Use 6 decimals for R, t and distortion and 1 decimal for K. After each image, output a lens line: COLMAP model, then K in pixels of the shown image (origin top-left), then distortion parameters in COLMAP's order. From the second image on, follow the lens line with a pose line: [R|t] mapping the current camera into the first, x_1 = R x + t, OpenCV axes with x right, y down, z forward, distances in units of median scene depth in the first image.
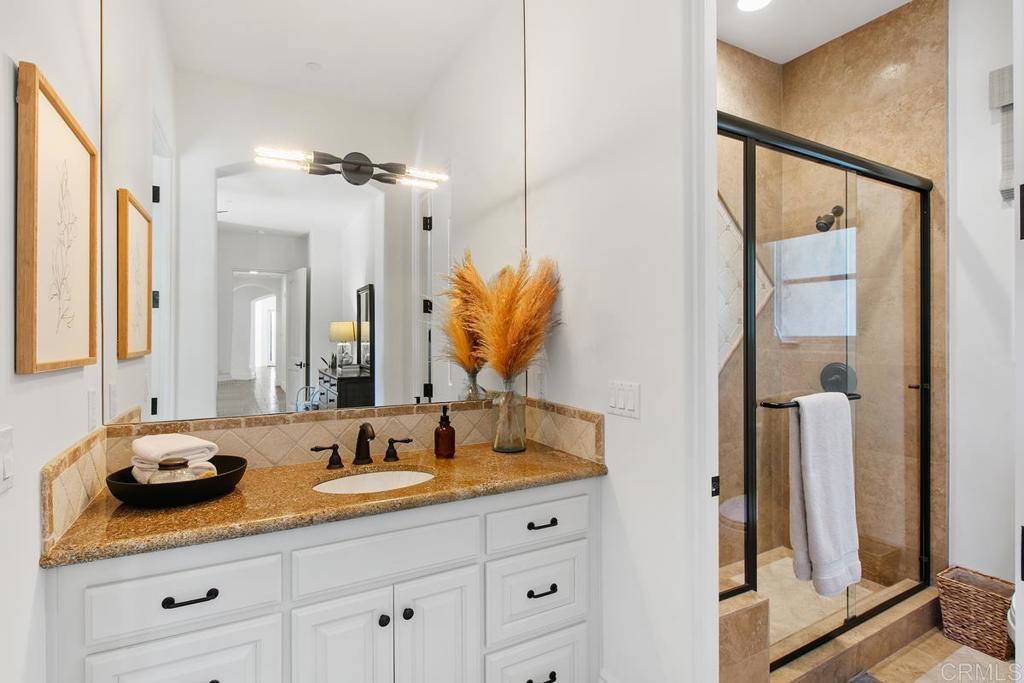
lens RADIAL K [[515.6, 0, 514.5], [0, 515.6, 335.4], [0, 0, 1]] dist [-0.000262, -0.000032]
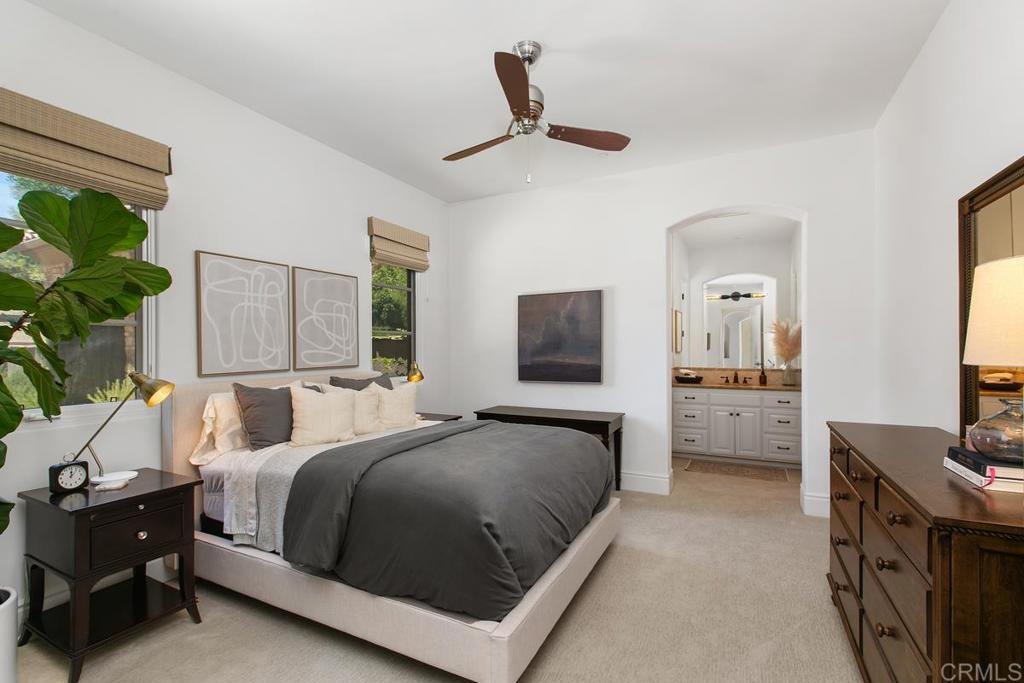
lens RADIAL K [[472.9, 0, 510.2], [0, 472.9, 346.9], [0, 0, 1]] dist [0.000109, 0.000046]
pose [[0.574355, -0.004142, -0.818596, 1.496839], [0.003390, 0.999991, -0.002681, 0.007150], [0.818599, -0.001235, 0.574364, -2.151414]]
